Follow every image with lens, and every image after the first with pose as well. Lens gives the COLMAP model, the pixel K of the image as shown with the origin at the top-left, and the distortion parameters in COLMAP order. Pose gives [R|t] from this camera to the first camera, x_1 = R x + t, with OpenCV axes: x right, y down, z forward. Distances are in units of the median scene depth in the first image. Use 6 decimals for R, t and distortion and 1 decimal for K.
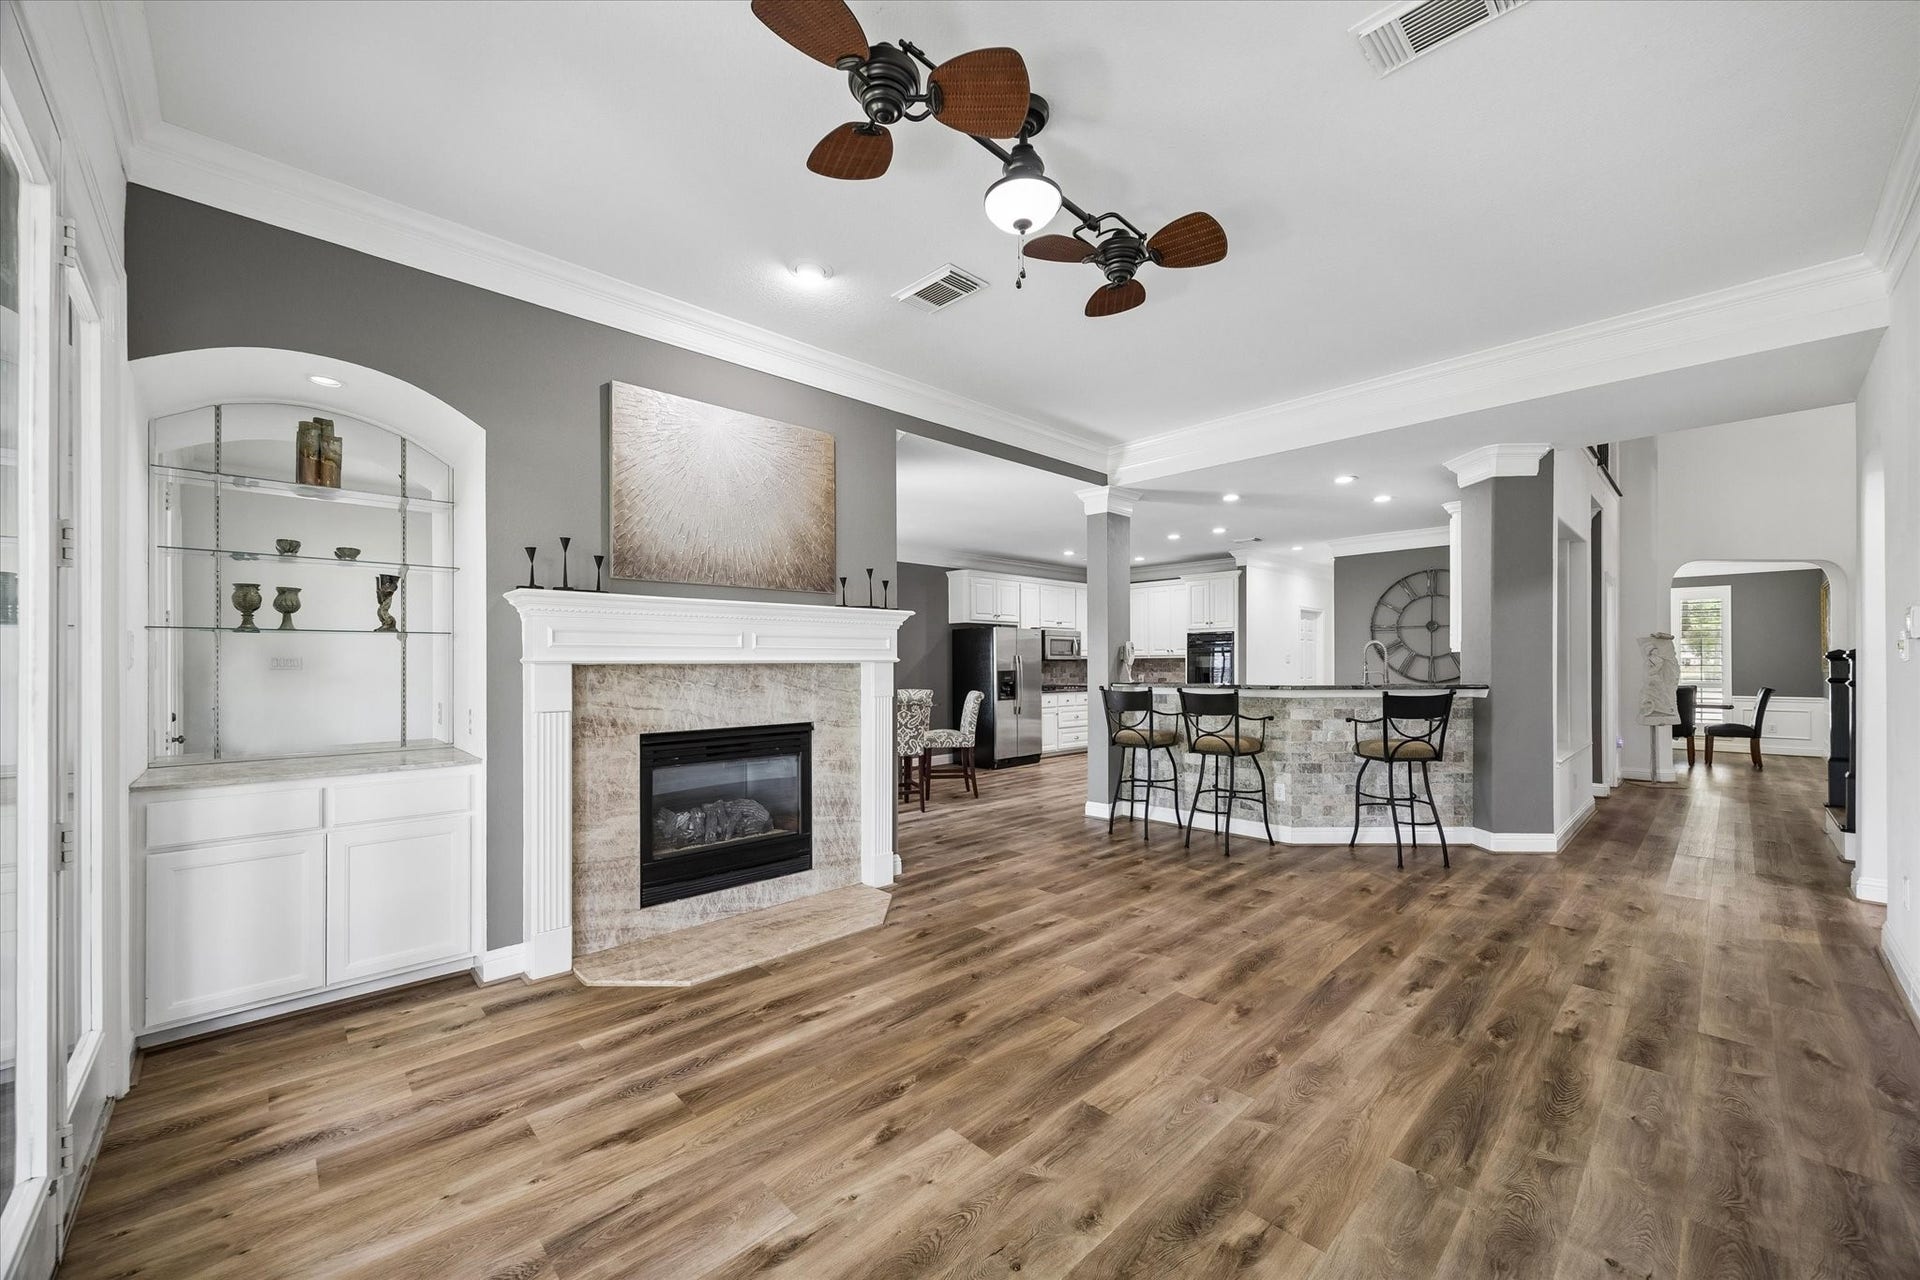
lens RADIAL K [[740.7, 0, 998.9], [0, 740.7, 660.7], [0, 0, 1]] dist [0.001144, 0.000493]
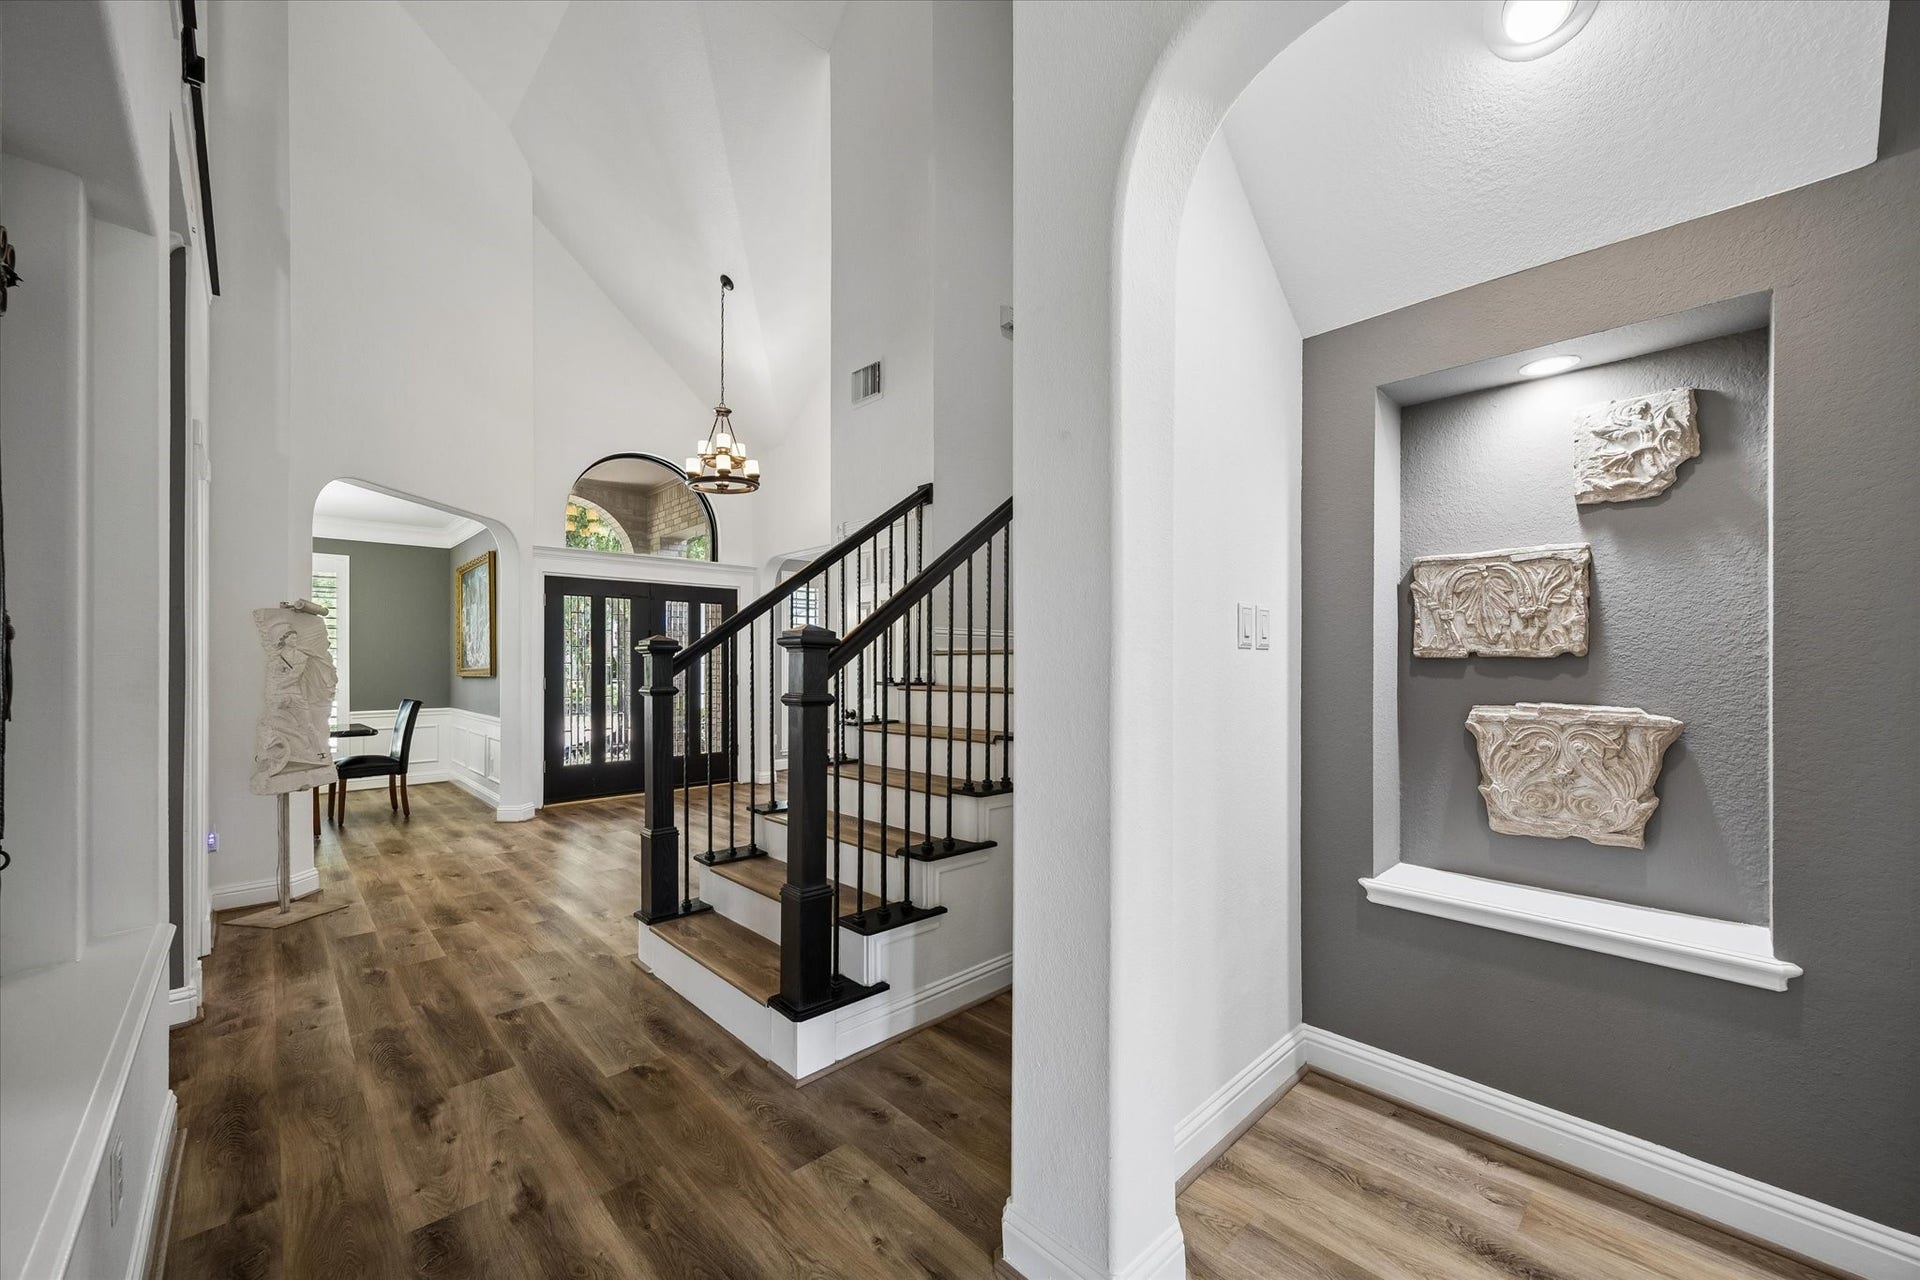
lens RADIAL K [[740.7, 0, 963.4], [0, 740.7, 669.3], [0, 0, 1]] dist [0.001144, 0.000493]
pose [[0.031144, -0.004312, 0.999506, 0.381730], [0.001170, 0.999990, 0.004277, 0.005662], [-0.999514, 0.001036, 0.031149, 0.502884]]
